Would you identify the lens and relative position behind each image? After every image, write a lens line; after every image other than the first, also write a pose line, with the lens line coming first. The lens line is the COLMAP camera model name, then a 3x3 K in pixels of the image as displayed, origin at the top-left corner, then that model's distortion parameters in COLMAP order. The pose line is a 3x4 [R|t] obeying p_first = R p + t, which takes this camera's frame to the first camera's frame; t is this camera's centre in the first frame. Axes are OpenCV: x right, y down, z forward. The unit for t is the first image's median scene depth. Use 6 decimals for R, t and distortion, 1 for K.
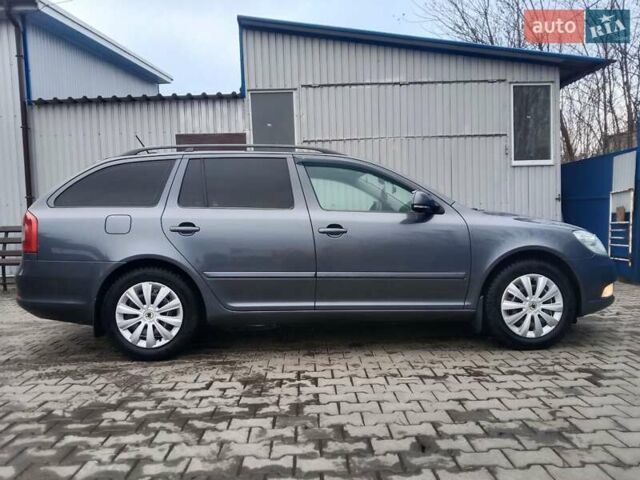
lens RADIAL K [[324.2, 0, 320.0], [0, 324.2, 240.0], [0, 0, 1]] dist [-0.000742, -0.000109]
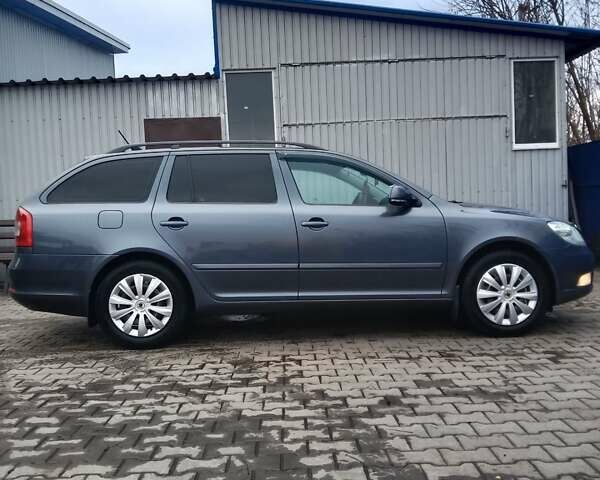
lens RADIAL K [[469.2, 0, 300.0], [0, 469.2, 240.0], [0, 0, 1]] dist [0.006942, 0.001143]
pose [[0.999956, -0.008026, -0.004896, -0.000891], [0.008081, 0.999904, 0.011244, 0.006434], [0.004805, -0.011283, 0.999925, -0.515273]]
